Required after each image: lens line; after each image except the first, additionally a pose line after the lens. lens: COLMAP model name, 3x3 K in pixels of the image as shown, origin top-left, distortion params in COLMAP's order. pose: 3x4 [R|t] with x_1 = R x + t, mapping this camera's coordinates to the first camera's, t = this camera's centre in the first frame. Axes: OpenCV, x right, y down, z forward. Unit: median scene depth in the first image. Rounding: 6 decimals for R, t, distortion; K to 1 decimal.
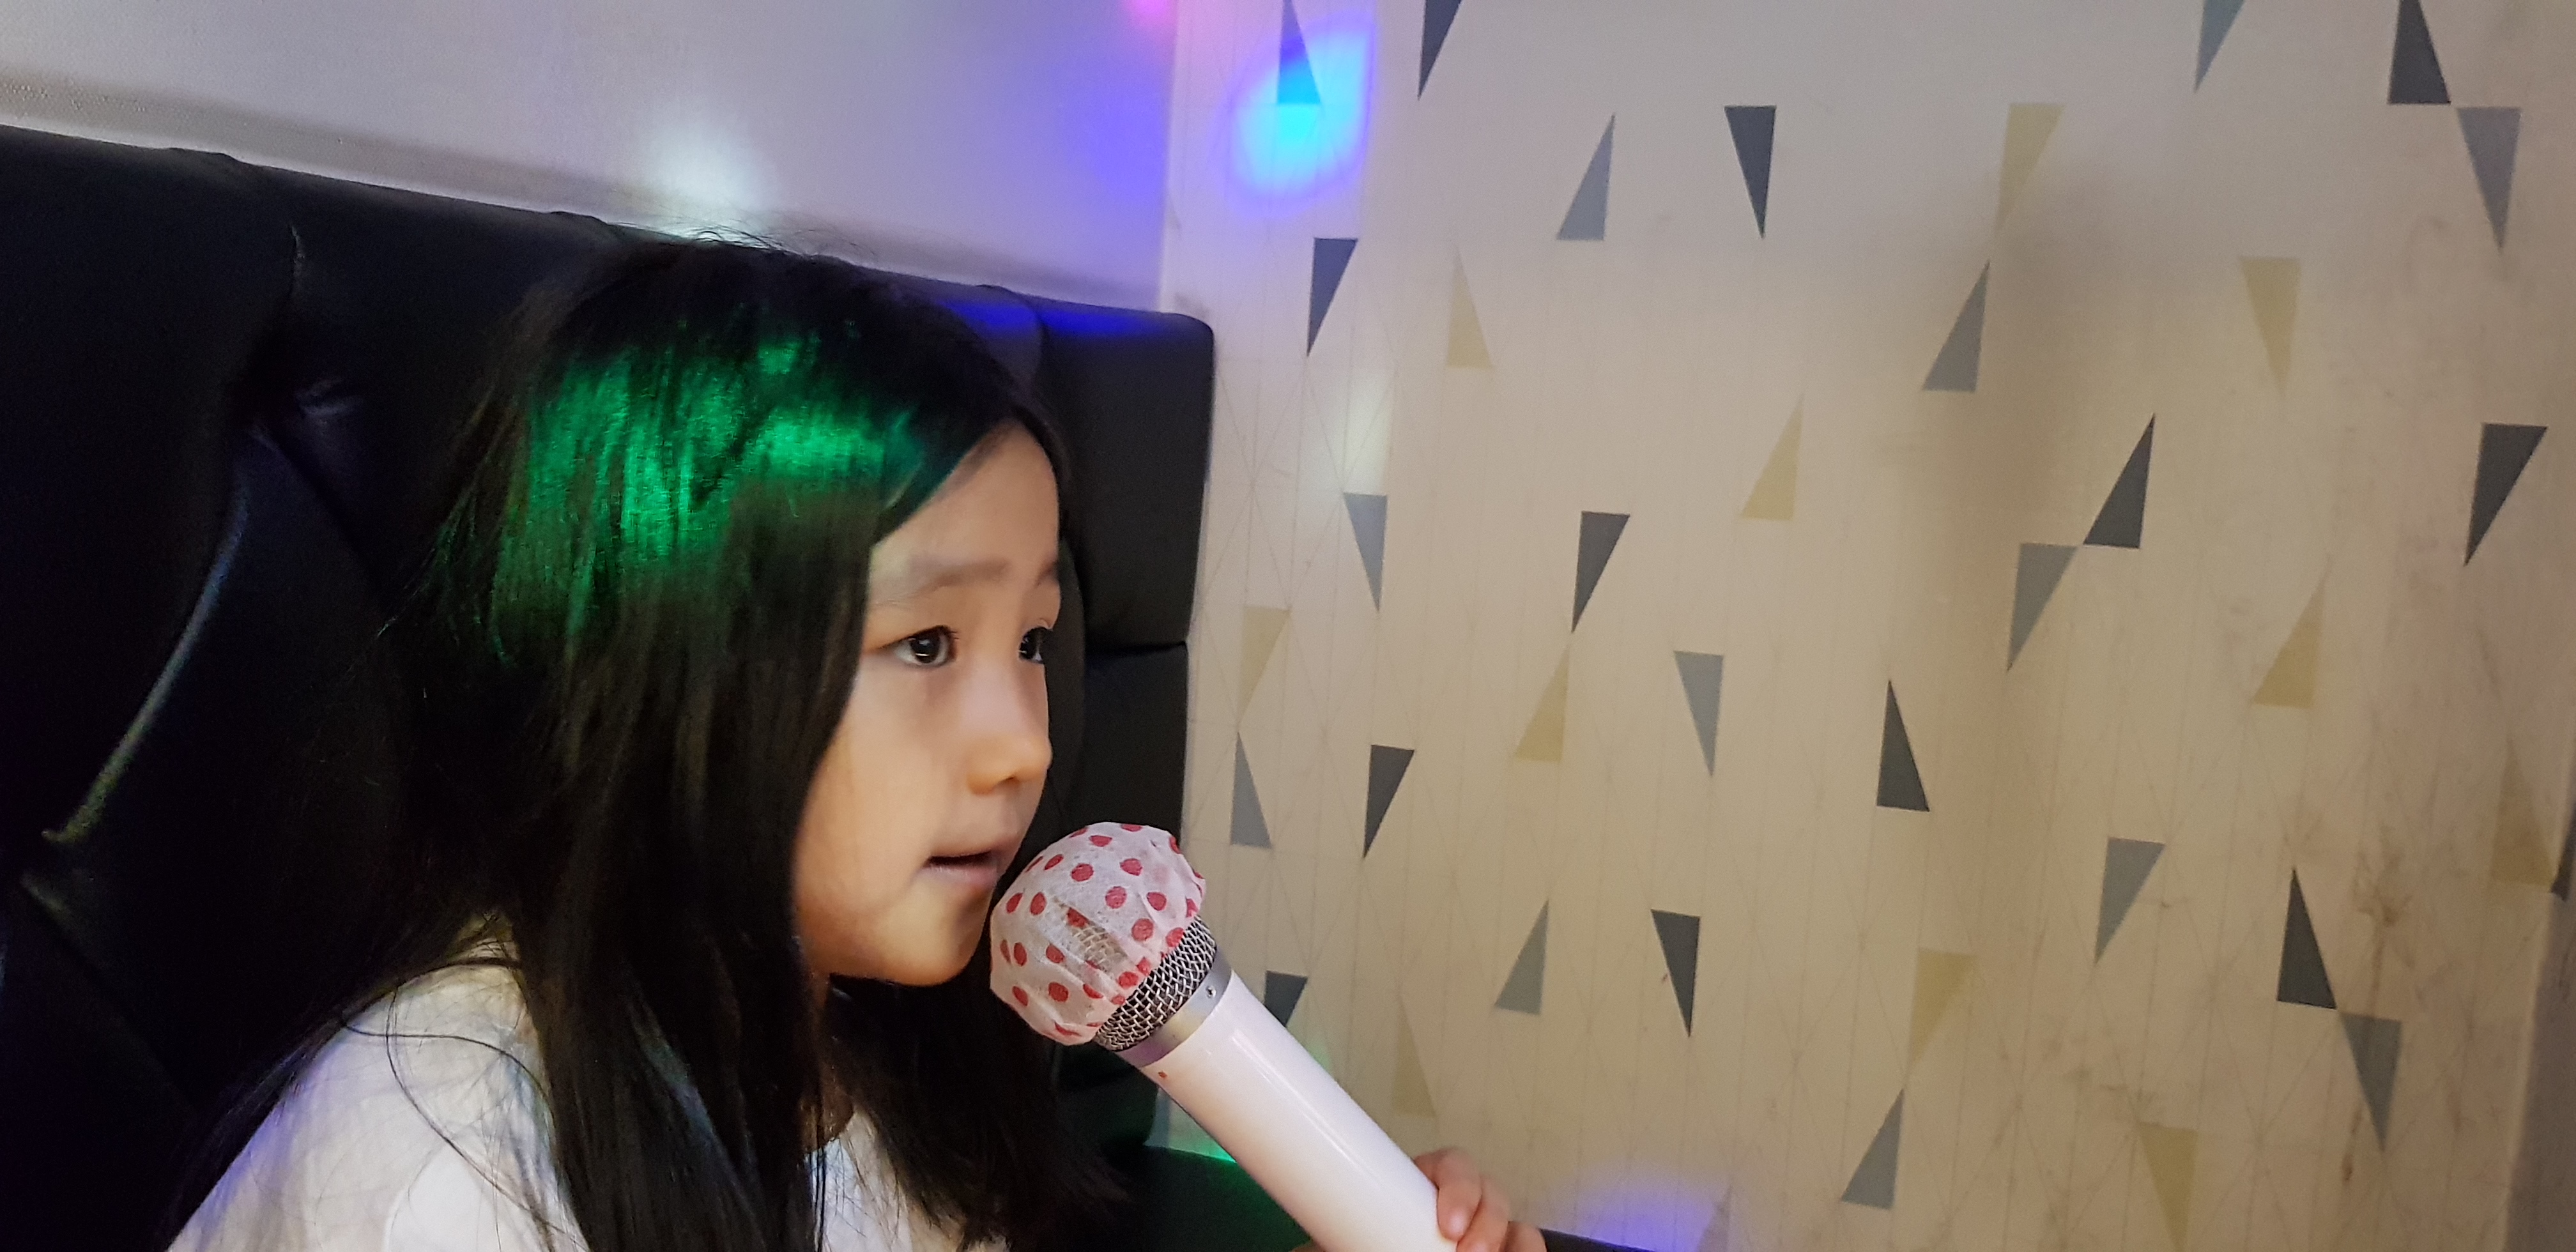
lens RADIAL K [[1832.6, 0, 1256.4], [0, 1832.6, 645.7], [0, 0, 1]] dist [0.033624, -0.049439]
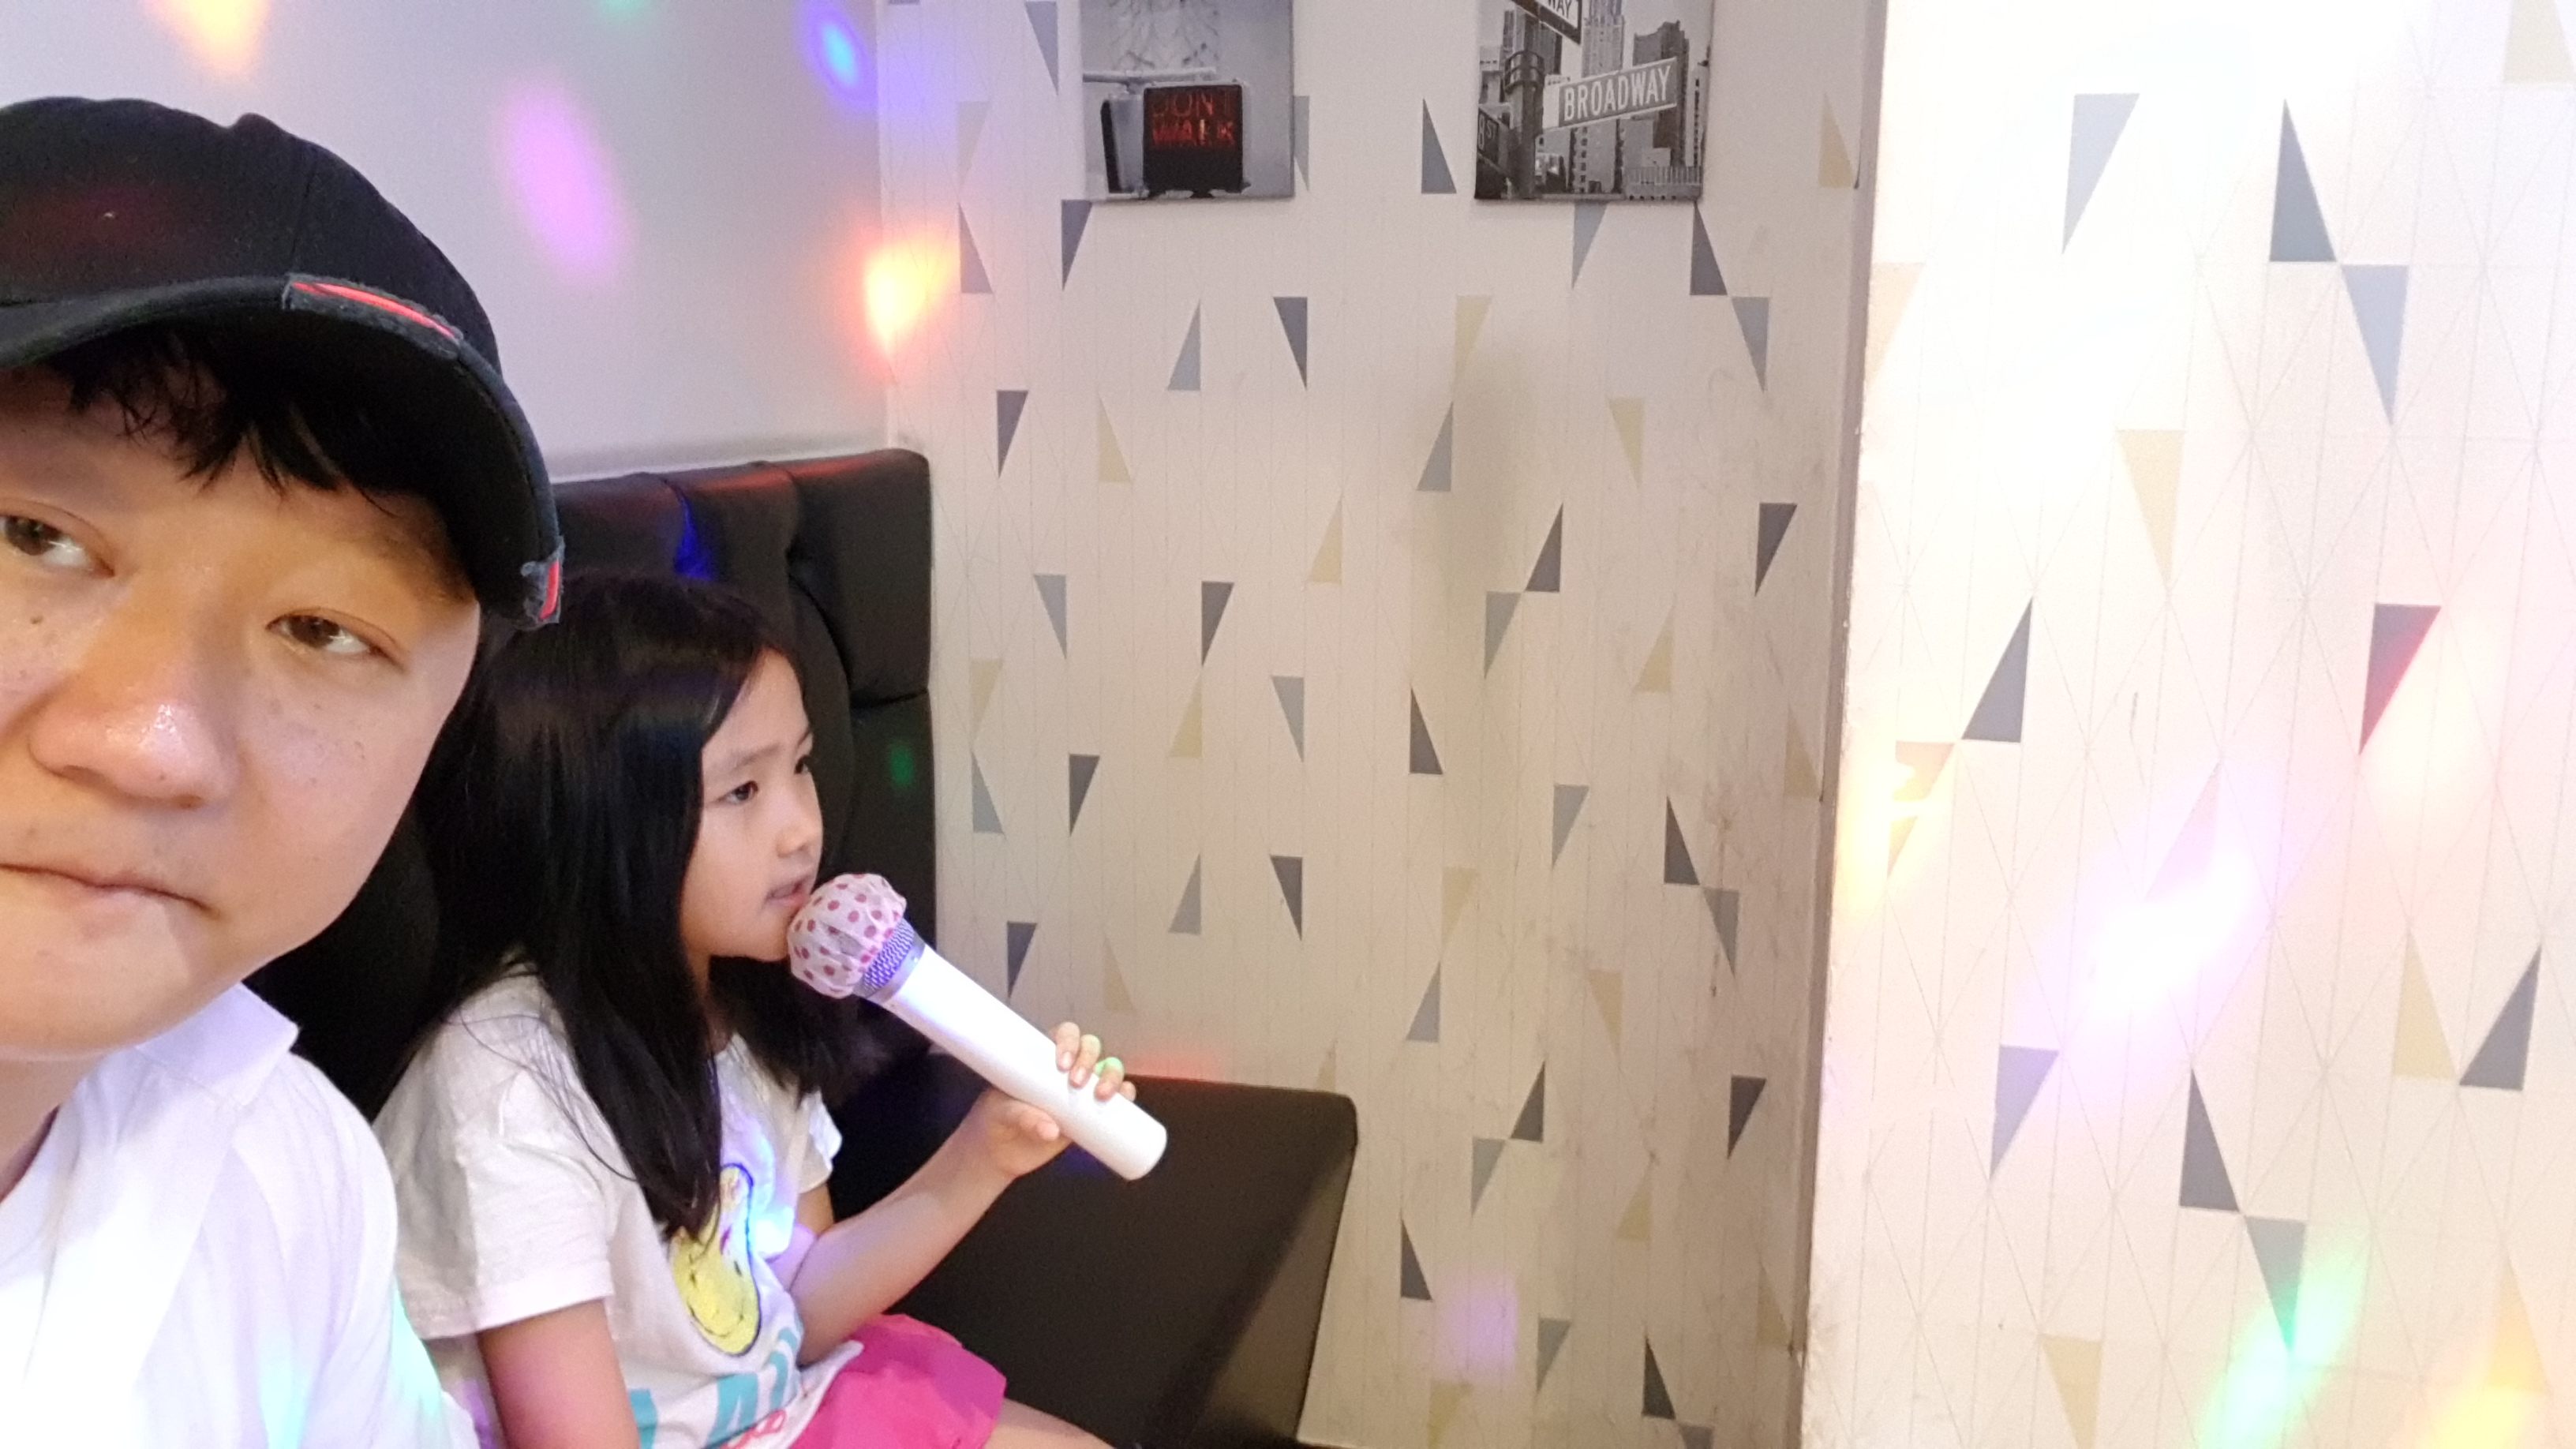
lens RADIAL K [[1640.4, 0, 1218.4], [0, 1640.4, 726.3], [0, 0, 1]] dist [0.039693, -0.003069]
pose [[0.991268, -0.075493, 0.108114, 0.050570], [0.067537, 0.994859, 0.075454, -0.063082], [-0.113255, -0.067494, 0.991271, -0.292069]]
